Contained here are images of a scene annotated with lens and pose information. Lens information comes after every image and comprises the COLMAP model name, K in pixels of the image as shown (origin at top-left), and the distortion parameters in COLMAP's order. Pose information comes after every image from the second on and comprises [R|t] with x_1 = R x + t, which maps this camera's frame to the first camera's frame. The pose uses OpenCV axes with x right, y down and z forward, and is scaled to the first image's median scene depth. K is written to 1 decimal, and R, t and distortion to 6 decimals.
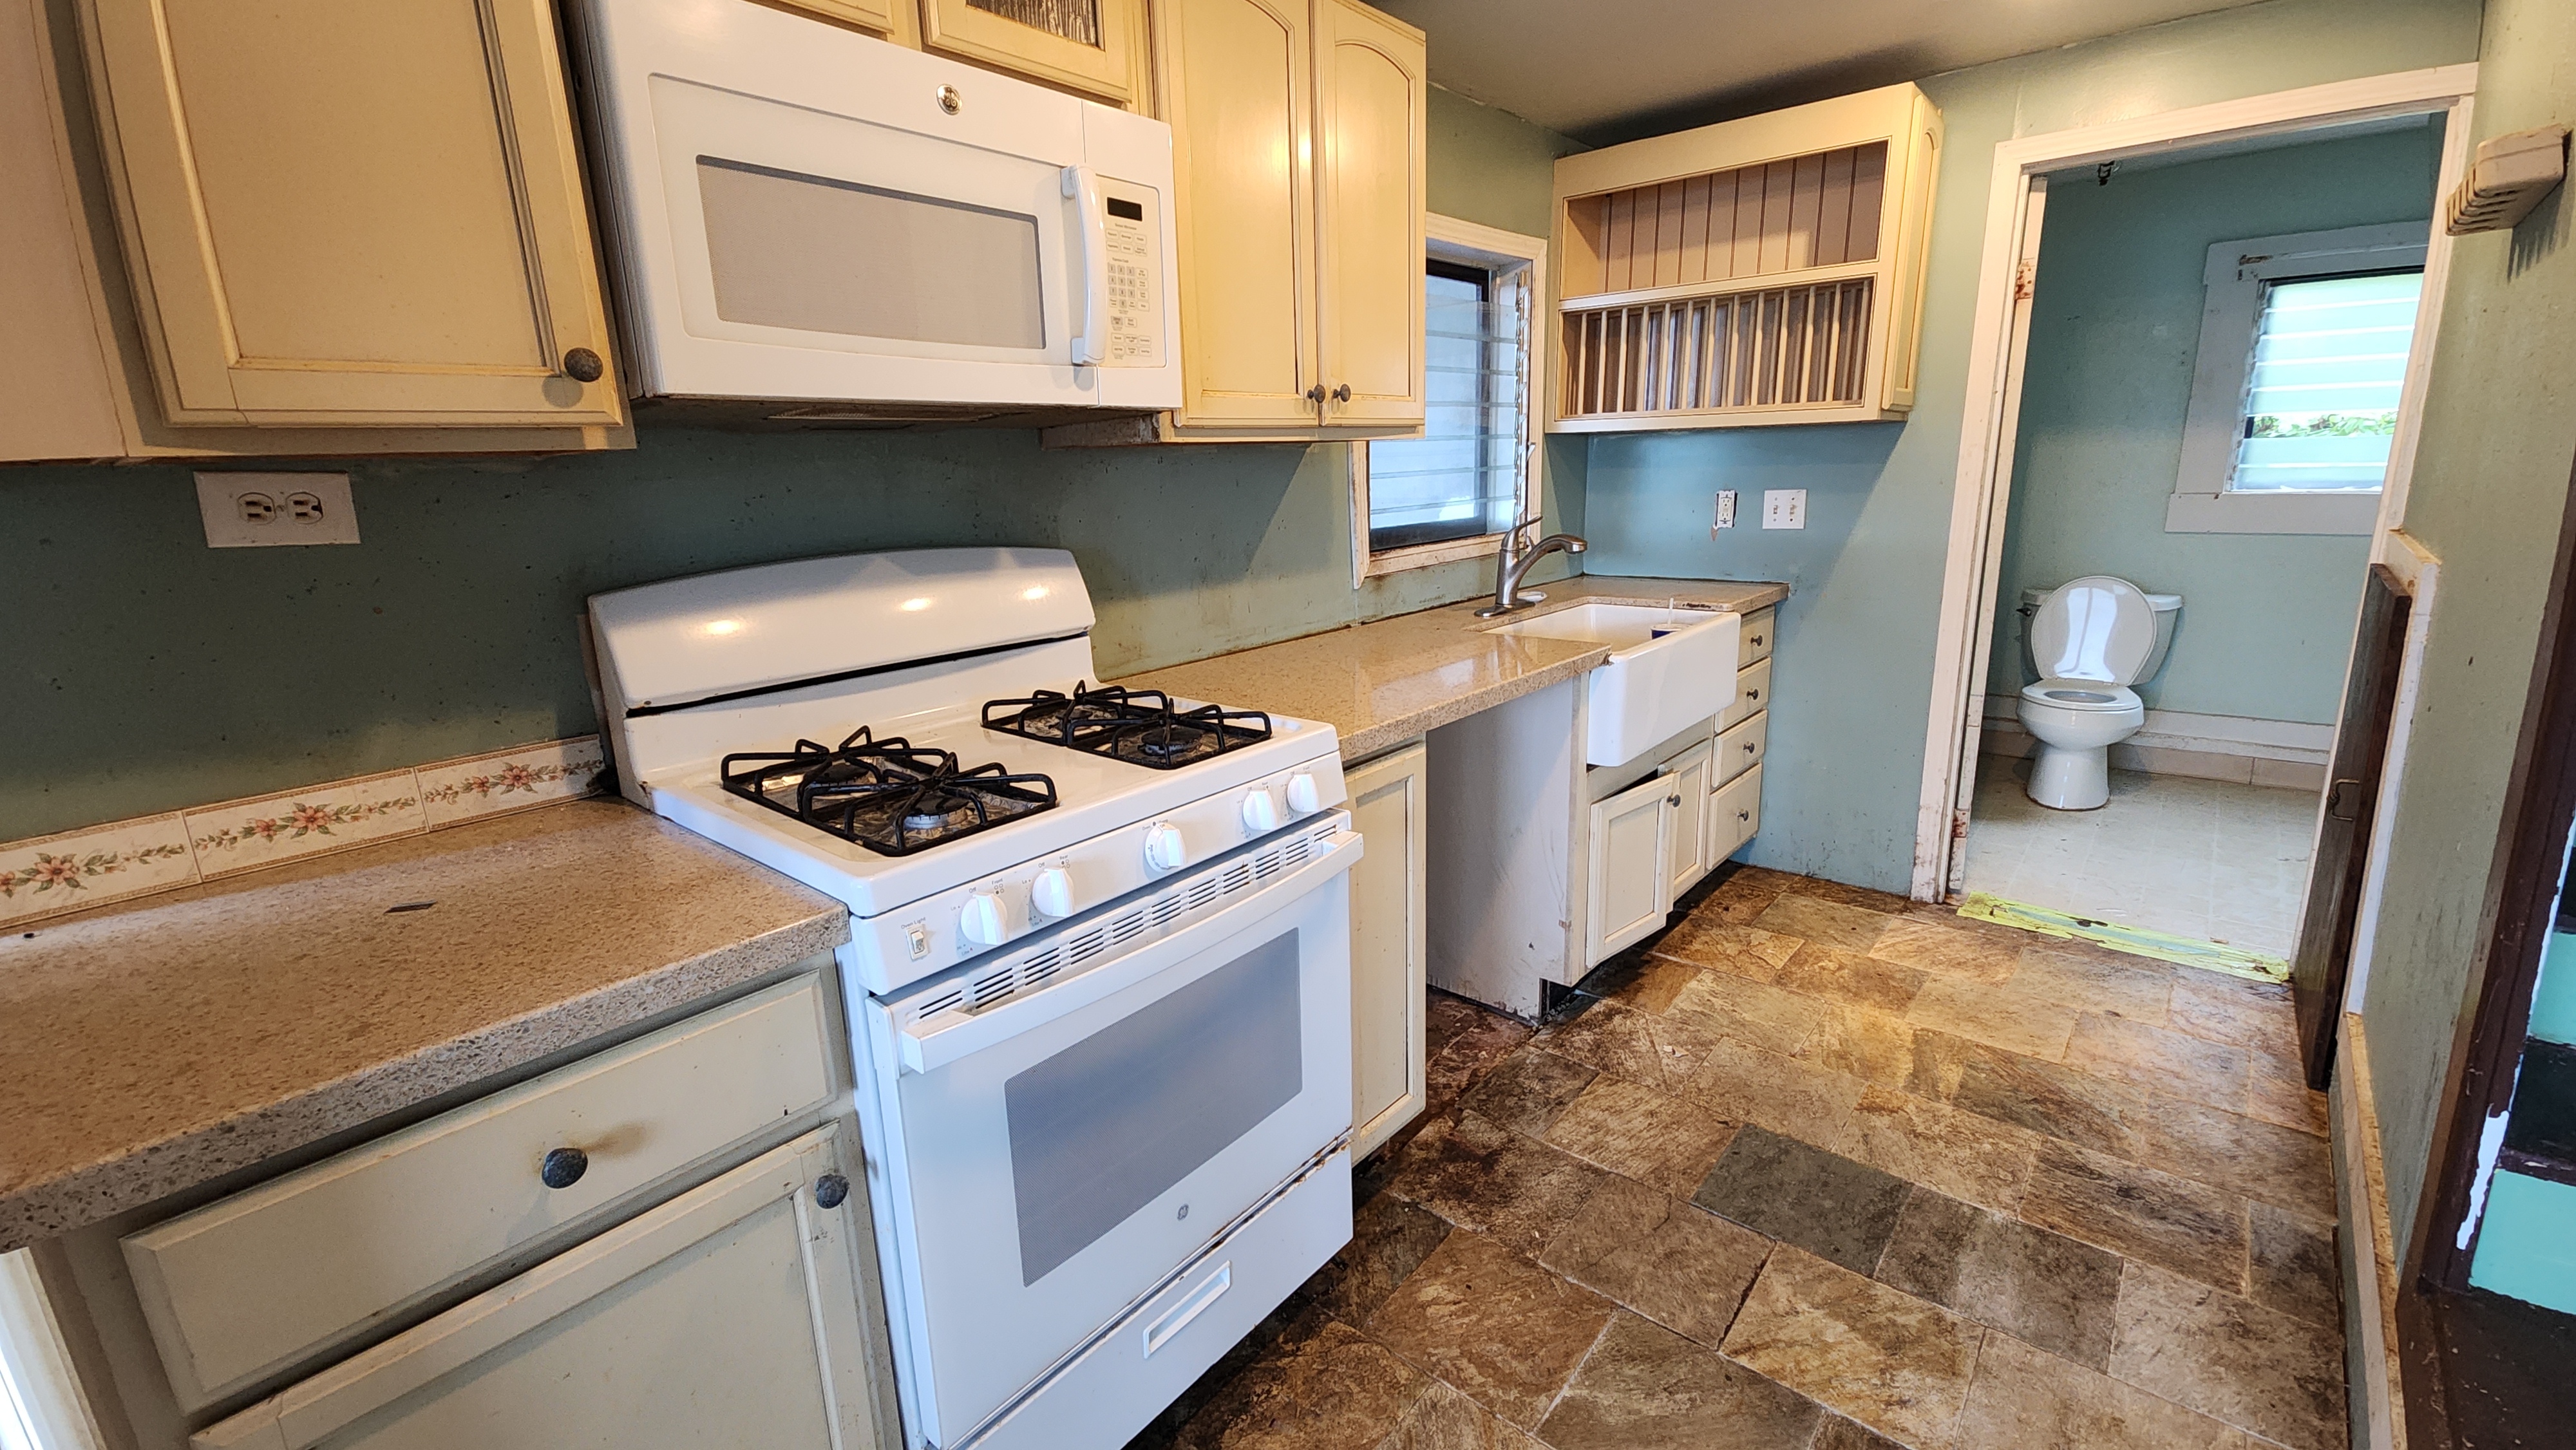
lens RADIAL K [[1063.4, 0, 1288.6], [0, 1063.4, 730.0], [0, 0, 1]] dist [-0.000413, -0.000352]
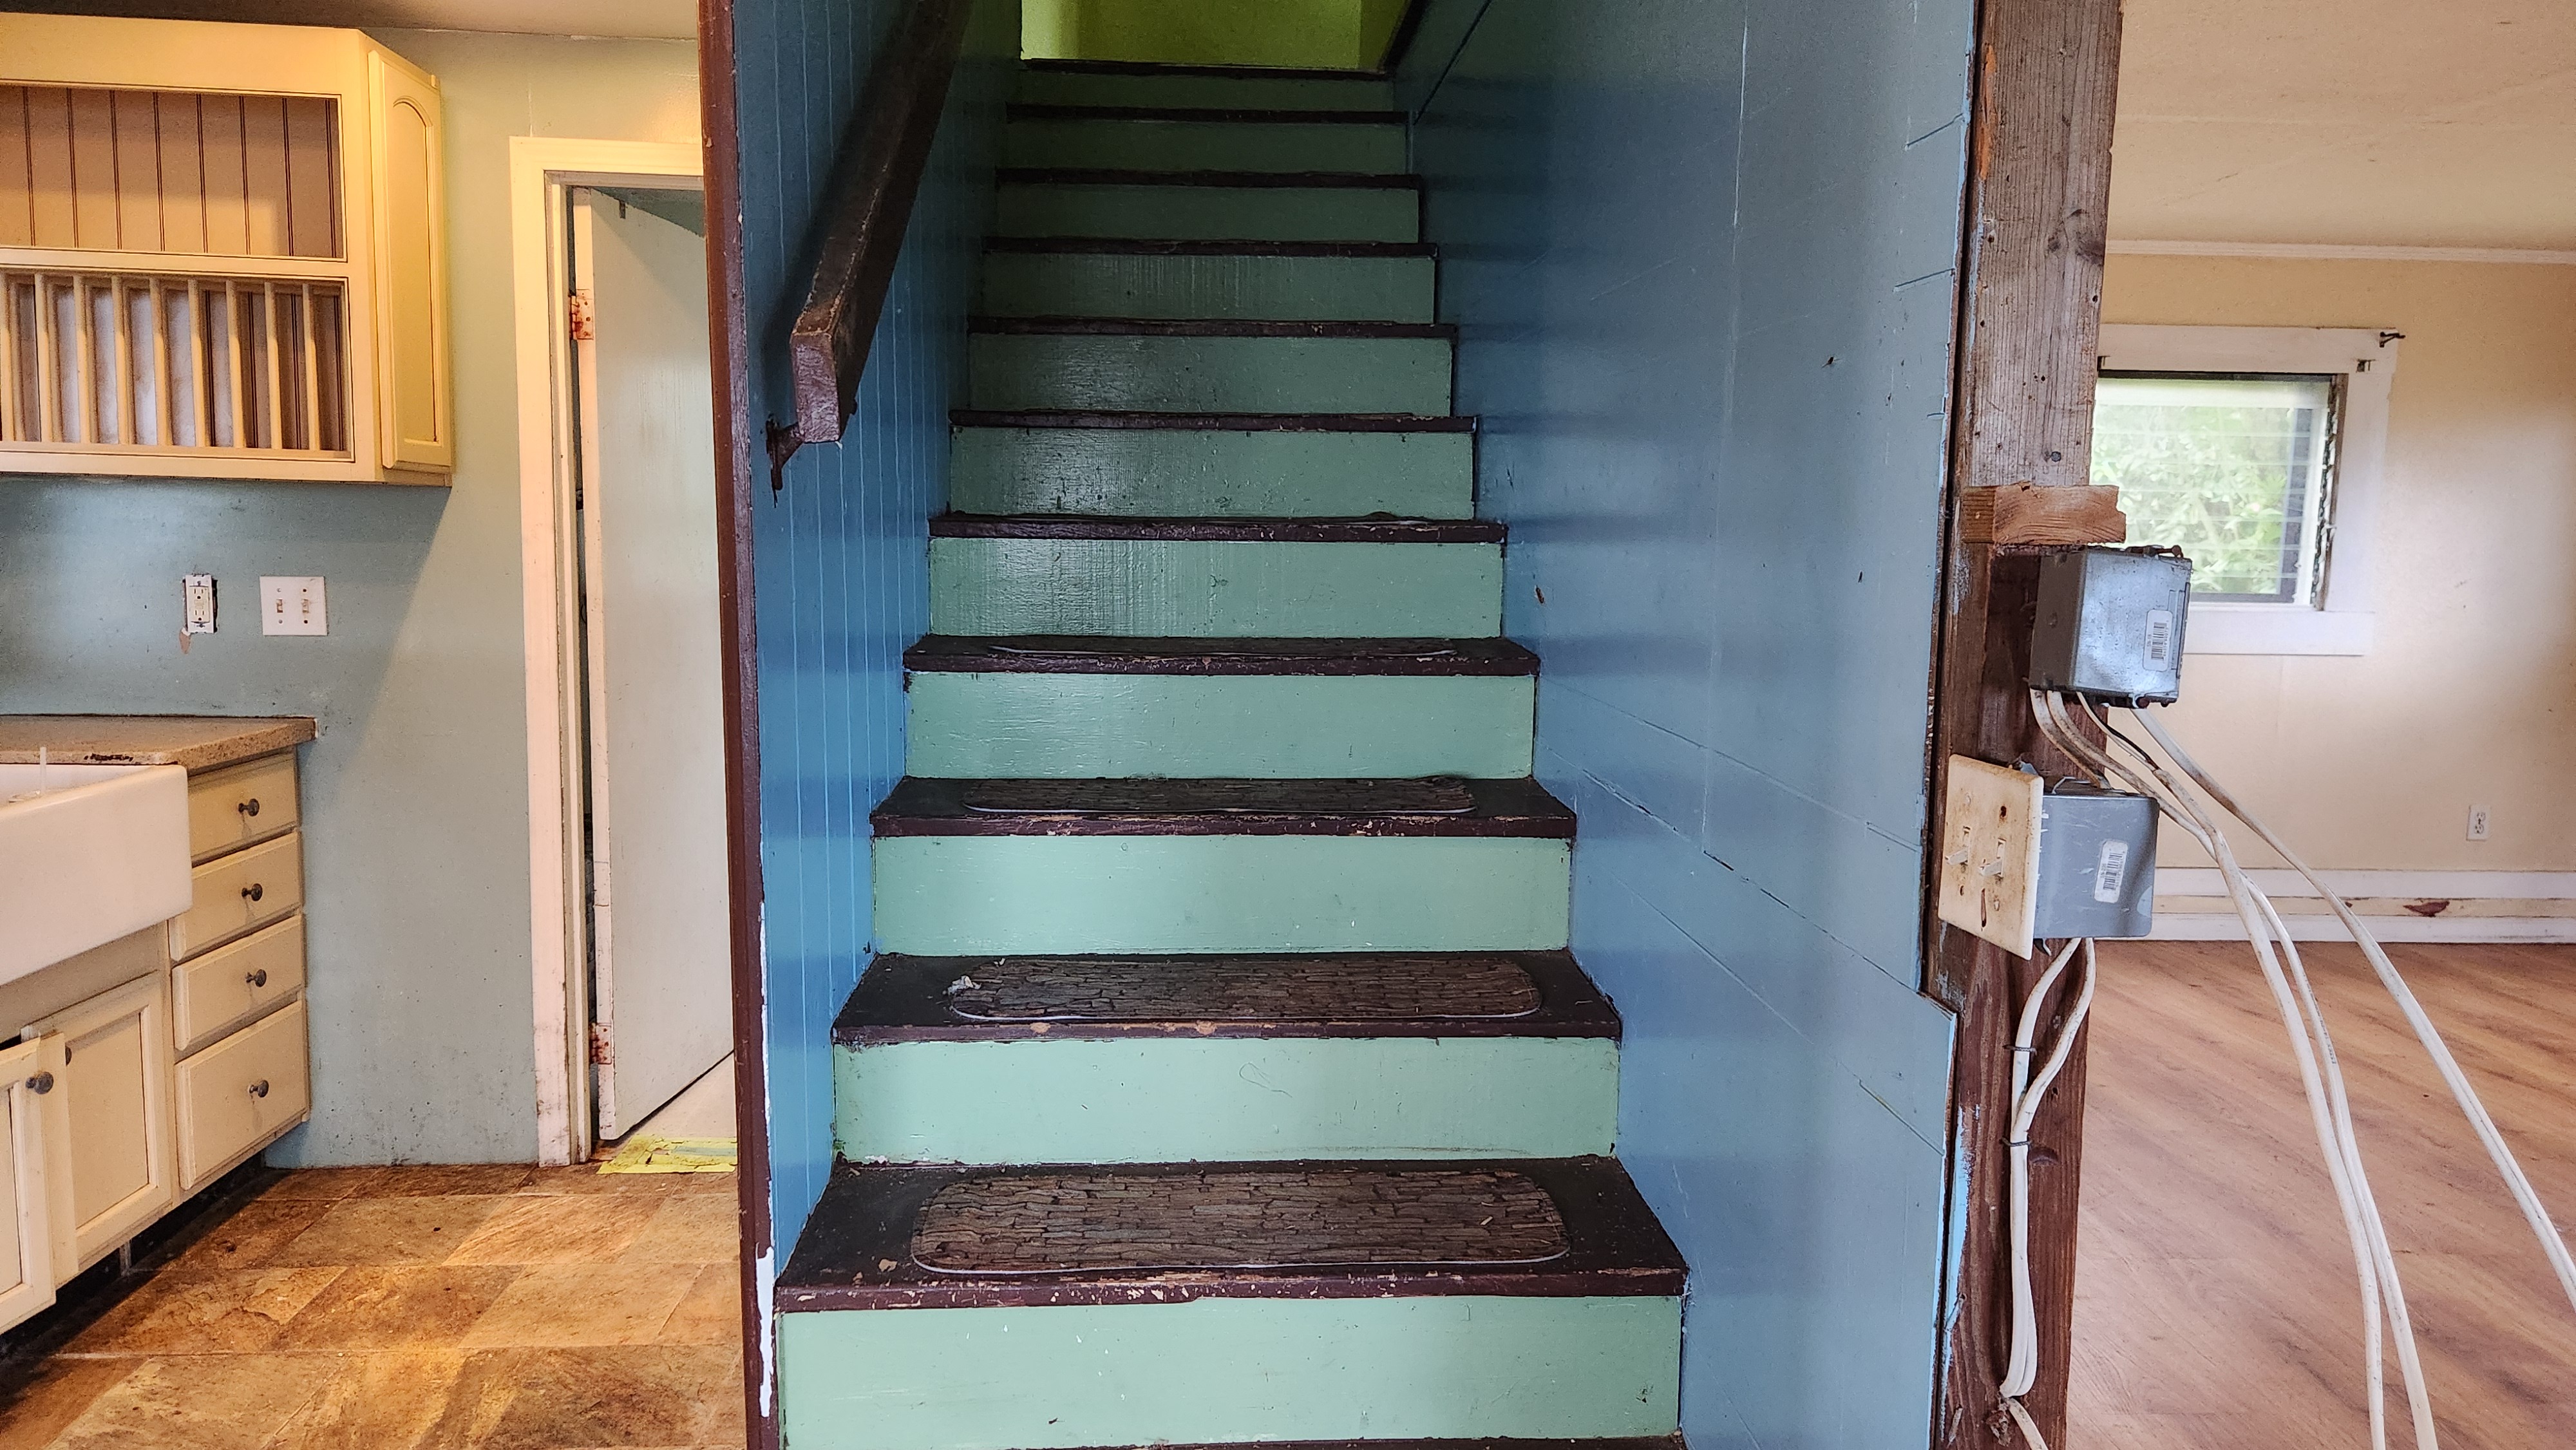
lens RADIAL K [[1695.4, 0, 1292.0], [0, 1695.4, 717.5], [0, 0, 1]] dist [0.005632, -0.010836]
pose [[0.699825, -0.030973, 0.713642, 0.164492], [0.132849, 0.987273, -0.087429, 0.036126], [-0.701852, 0.155992, 0.695033, -0.159763]]
